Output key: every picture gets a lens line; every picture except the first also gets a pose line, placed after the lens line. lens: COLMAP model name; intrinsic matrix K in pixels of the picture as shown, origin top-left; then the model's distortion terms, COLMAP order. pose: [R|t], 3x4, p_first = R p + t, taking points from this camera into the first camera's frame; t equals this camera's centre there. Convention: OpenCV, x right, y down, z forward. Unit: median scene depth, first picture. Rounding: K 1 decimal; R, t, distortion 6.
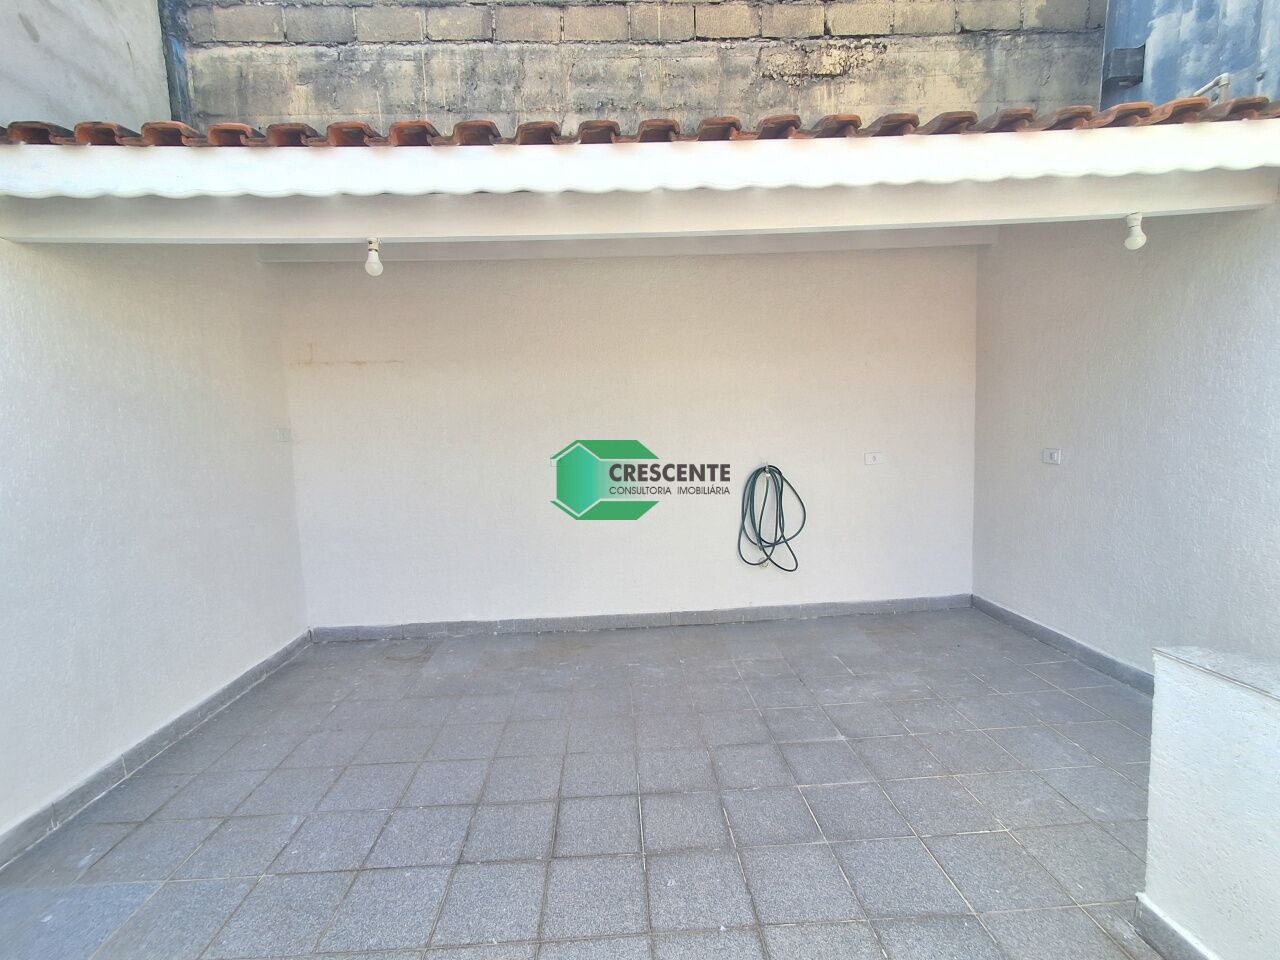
lens RADIAL K [[582.1, 0, 637.8], [0, 582.1, 481.1], [0, 0, 1]] dist [0.000476, 0.002336]
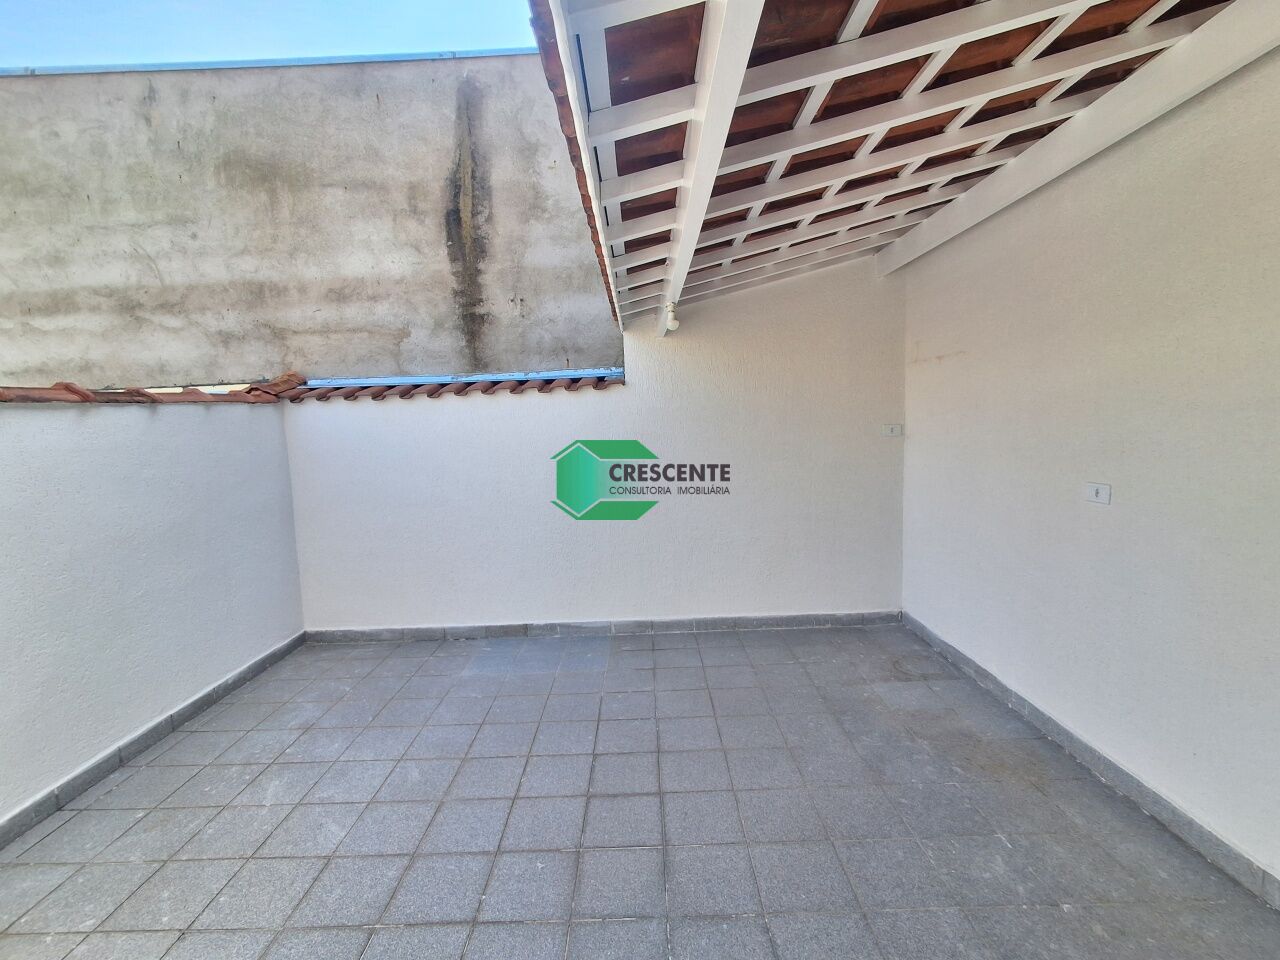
lens RADIAL K [[582.1, 0, 638.1], [0, 582.1, 481.8], [0, 0, 1]] dist [0.000476, 0.002336]
pose [[-0.048292, 0.138756, -0.989148, 0.590410], [-0.051691, 0.988630, 0.141207, -0.129493], [0.997495, 0.057949, -0.040570, 0.649305]]
